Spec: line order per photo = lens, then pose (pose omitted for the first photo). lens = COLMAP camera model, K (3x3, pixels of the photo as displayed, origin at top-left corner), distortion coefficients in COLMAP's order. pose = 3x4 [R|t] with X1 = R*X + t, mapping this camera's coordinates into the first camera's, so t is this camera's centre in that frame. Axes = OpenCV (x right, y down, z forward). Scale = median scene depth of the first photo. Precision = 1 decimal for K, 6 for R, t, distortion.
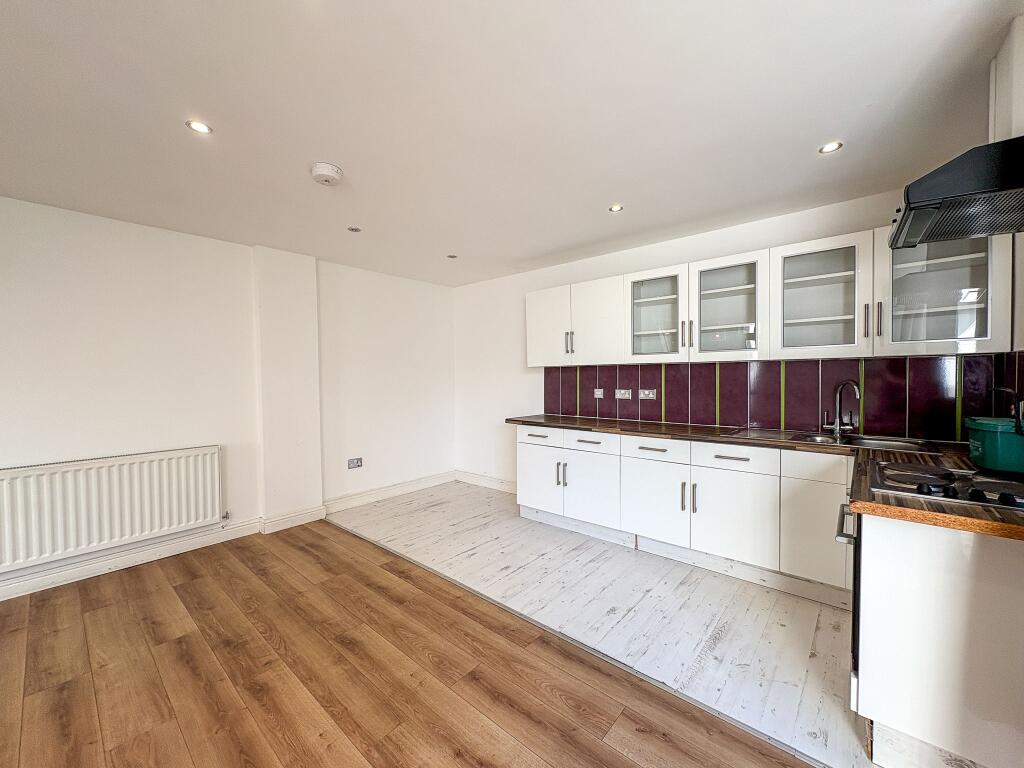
lens RADIAL K [[406.3, 0, 512.0], [0, 406.3, 384.0], [0, 0, 1]] dist [-0.002310, -0.000122]
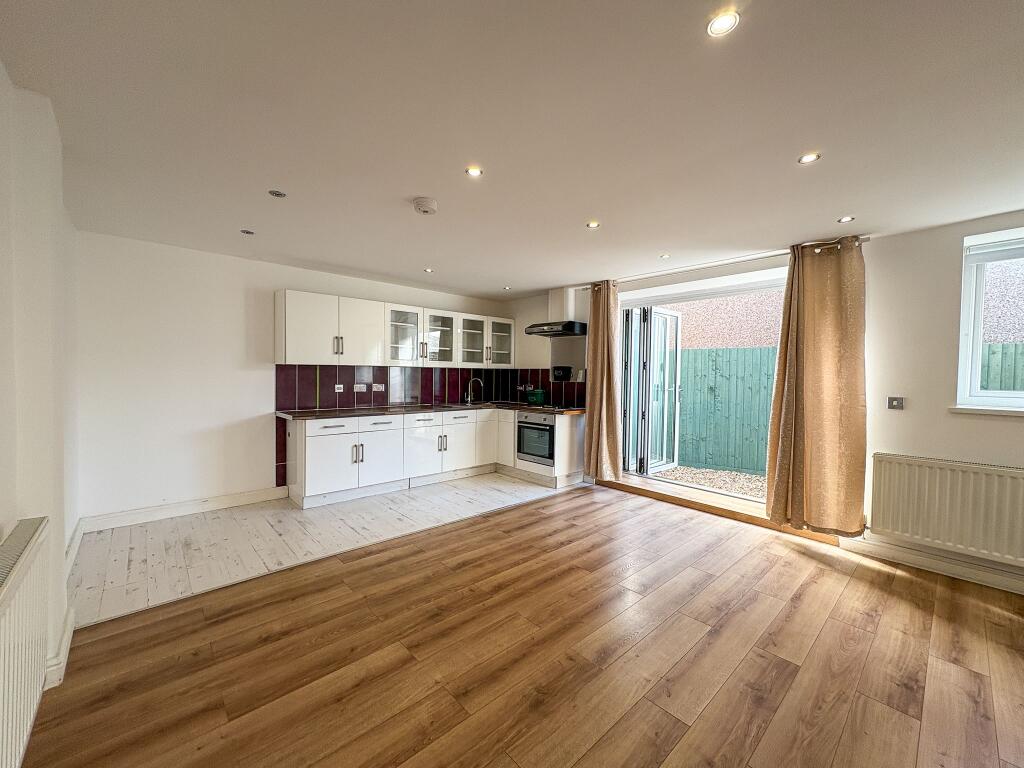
lens RADIAL K [[406.3, 0, 512.0], [0, 406.3, 384.0], [0, 0, 1]] dist [-0.002310, -0.000122]
pose [[0.121682, -0.015161, 0.992453, -1.400732], [0.006656, 0.999873, 0.014458, -0.005607], [-0.992547, 0.004846, 0.121768, 0.519683]]
